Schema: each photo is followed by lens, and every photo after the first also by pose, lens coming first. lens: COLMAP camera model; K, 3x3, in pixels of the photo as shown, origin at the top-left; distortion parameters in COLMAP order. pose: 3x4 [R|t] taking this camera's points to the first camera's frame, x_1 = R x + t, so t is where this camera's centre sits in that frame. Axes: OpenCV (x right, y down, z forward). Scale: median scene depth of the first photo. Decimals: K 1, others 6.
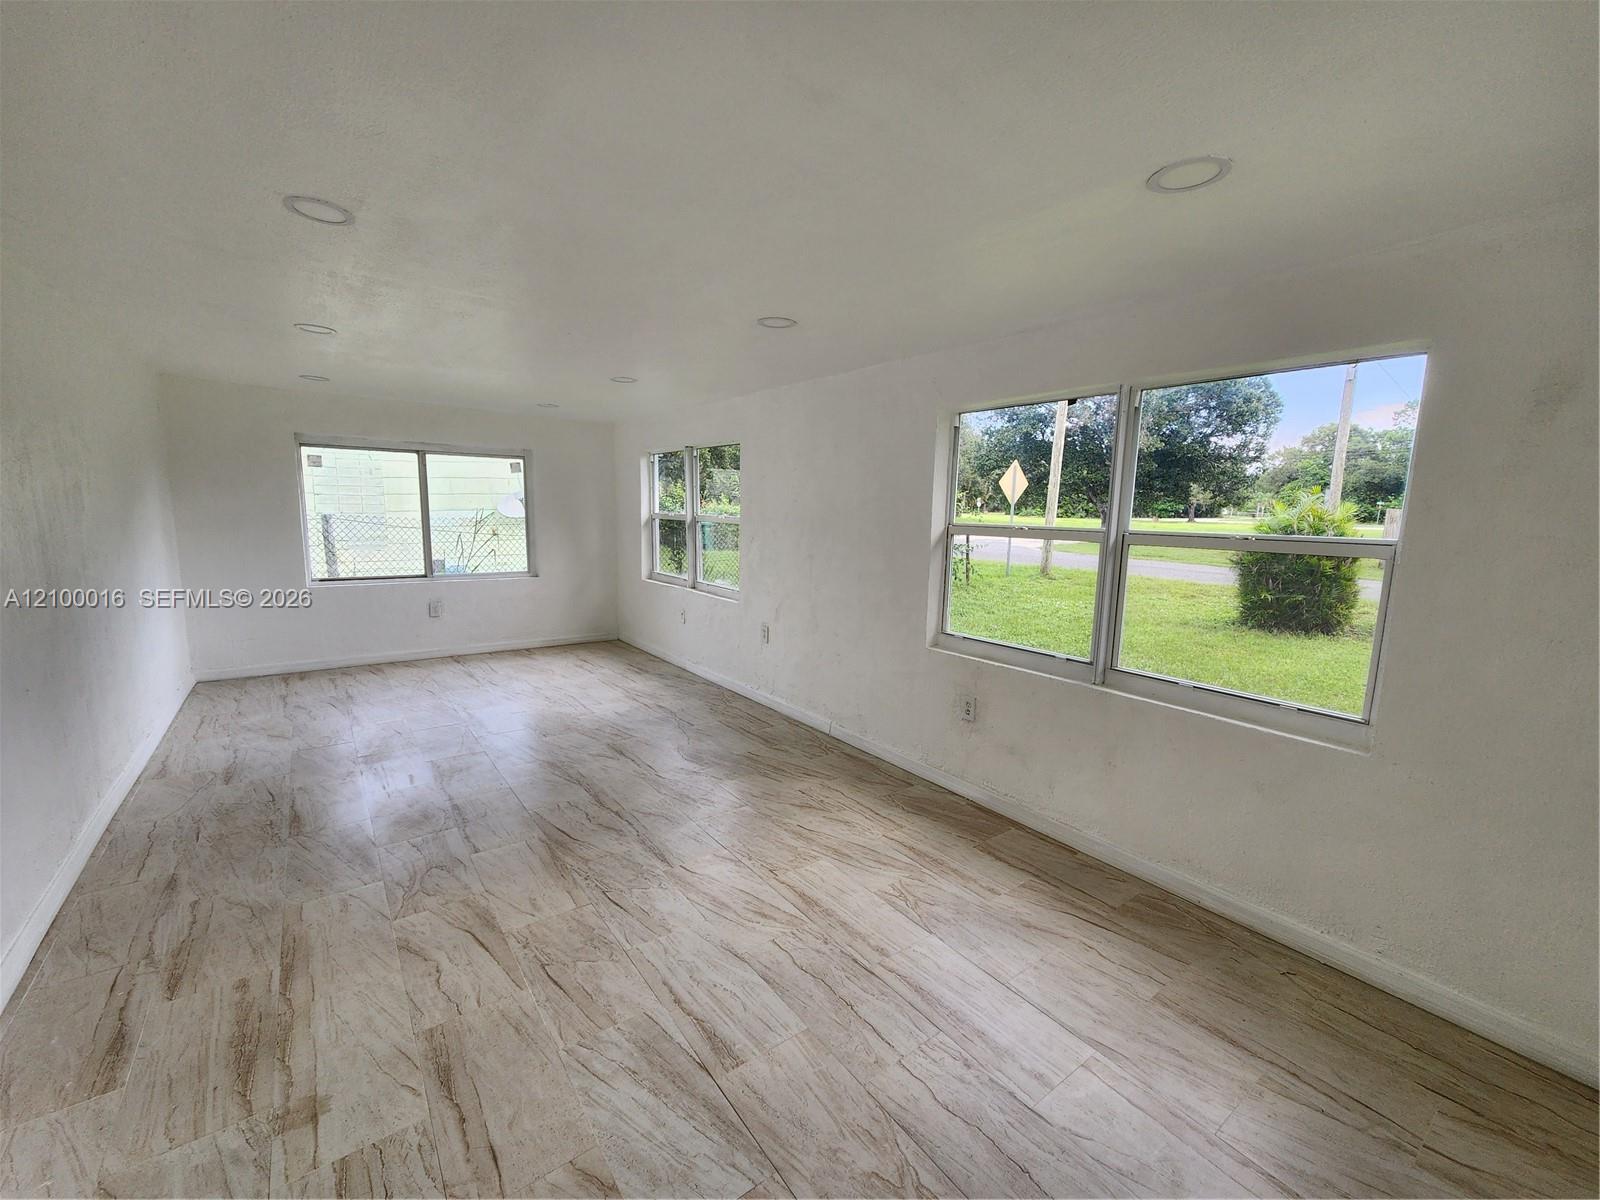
lens RADIAL K [[653.0, 0, 803.0], [0, 653.0, 600.0], [0, 0, 1]] dist [-0.002058, -0.001249]
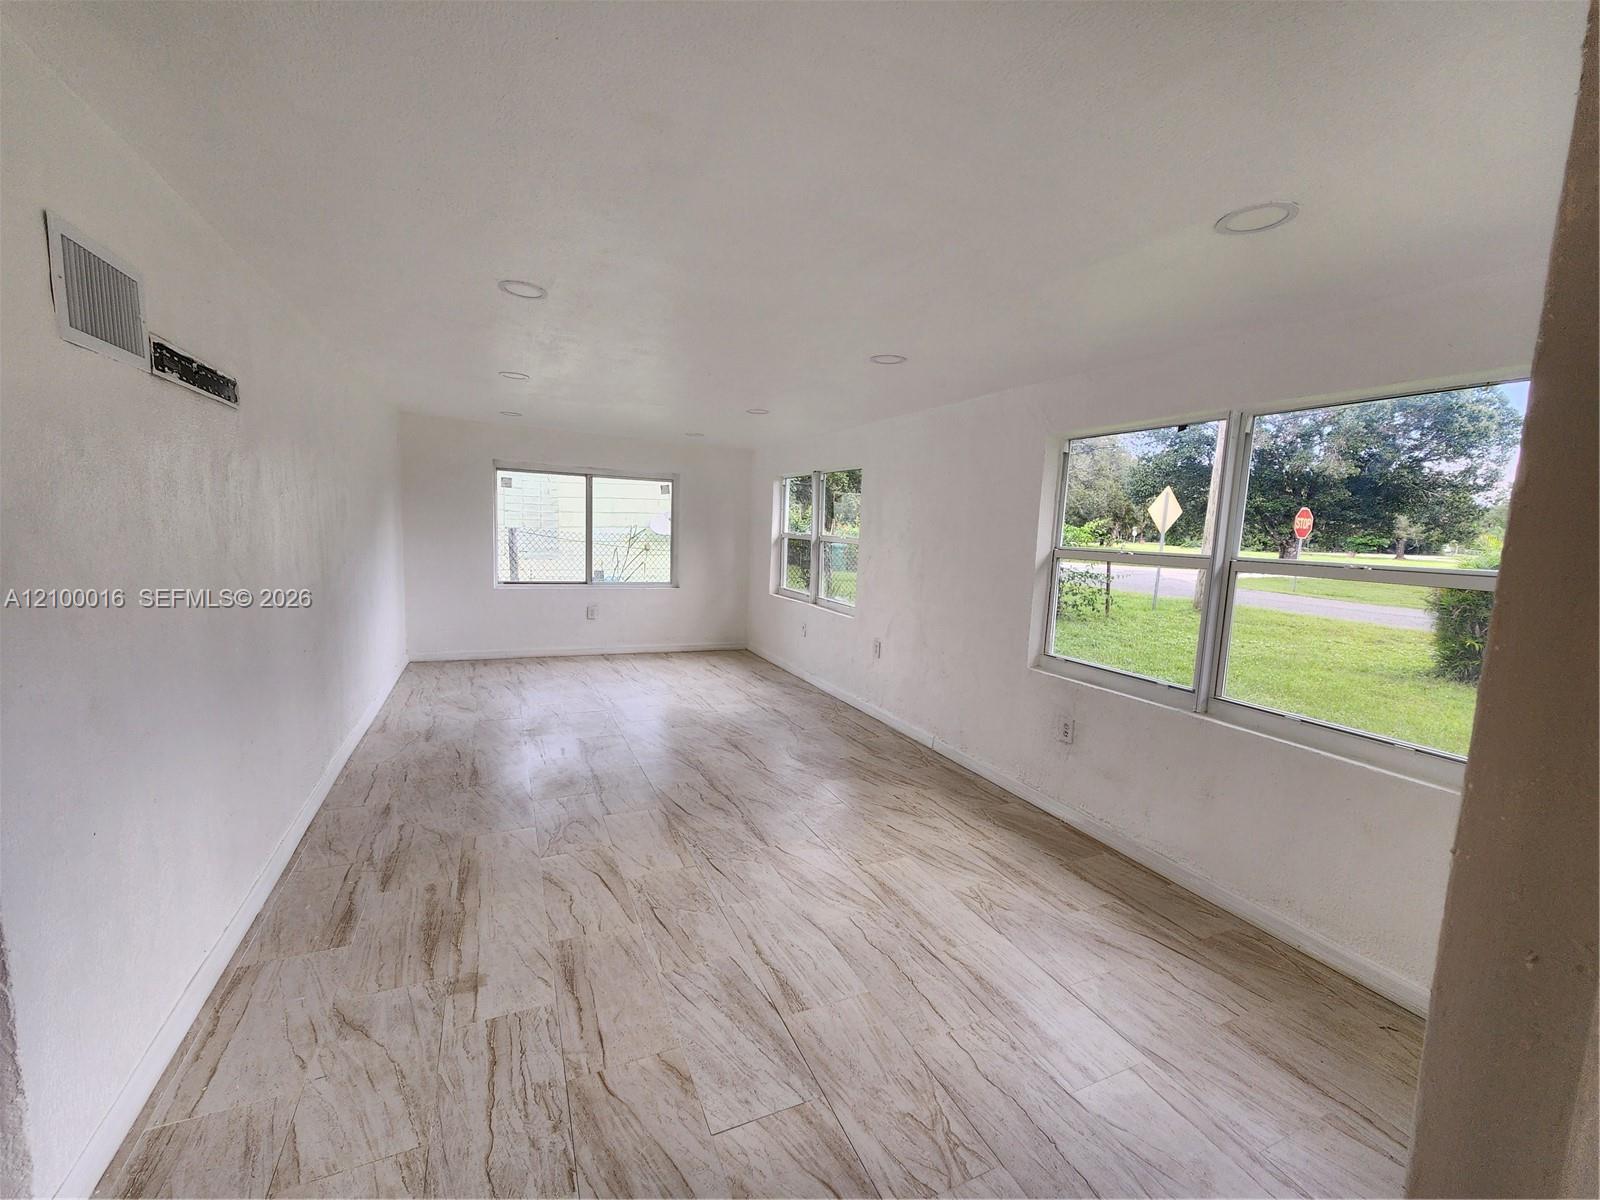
lens RADIAL K [[653.0, 0, 804.3], [0, 653.0, 601.3], [0, 0, 1]] dist [-0.002058, -0.001249]
pose [[0.978158, 0.042786, -0.203411, 0.065483], [-0.049659, 0.998351, -0.028803, 0.020222], [0.201844, 0.038275, 0.978670, -0.091231]]
